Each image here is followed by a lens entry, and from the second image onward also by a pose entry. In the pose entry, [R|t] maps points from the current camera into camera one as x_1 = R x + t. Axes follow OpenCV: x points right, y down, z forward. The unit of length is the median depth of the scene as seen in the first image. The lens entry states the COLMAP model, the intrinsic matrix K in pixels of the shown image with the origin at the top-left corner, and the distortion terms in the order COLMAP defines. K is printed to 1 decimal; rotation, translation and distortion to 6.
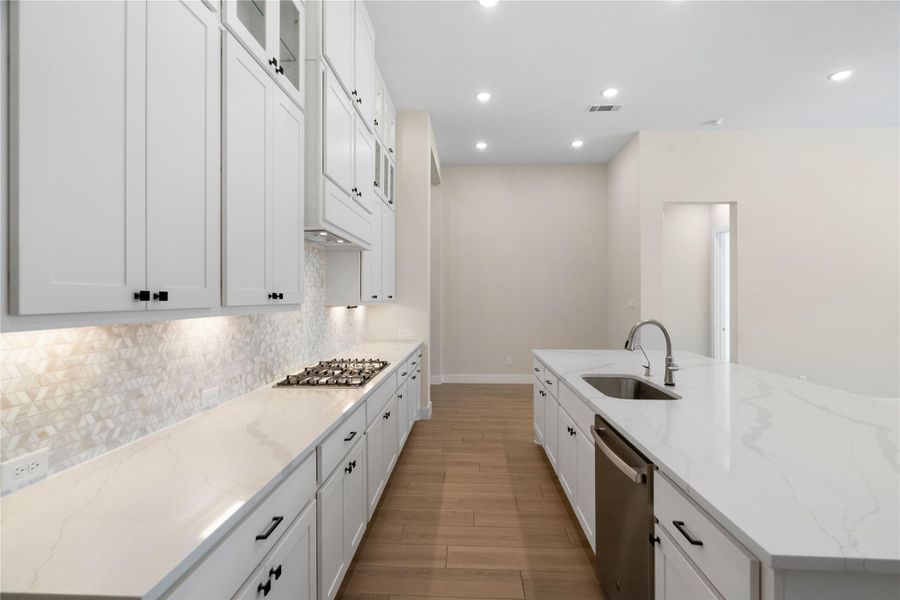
lens RADIAL K [[410.8, 0, 450.0], [0, 410.8, 300.0], [0, 0, 1]] dist [-0.000014, 0.000301]
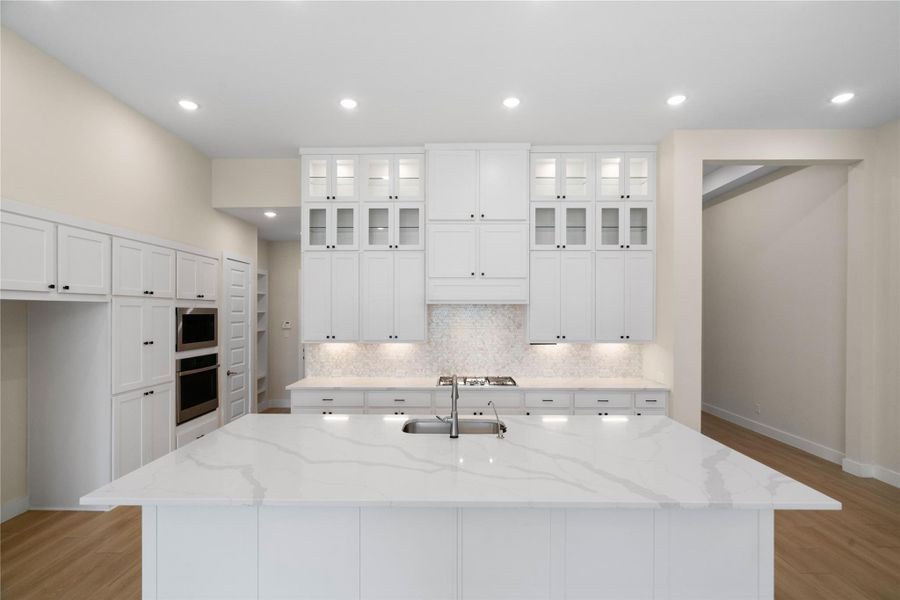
lens RADIAL K [[414.8, 0, 451.1], [0, 414.8, 311.5], [0, 0, 1]] dist [0.000507, 0.000257]
pose [[0.037670, -0.000997, -0.999290, 1.622346], [-0.004650, 0.999989, -0.001172, -0.124299], [0.999279, 0.004691, 0.037665, 0.938997]]
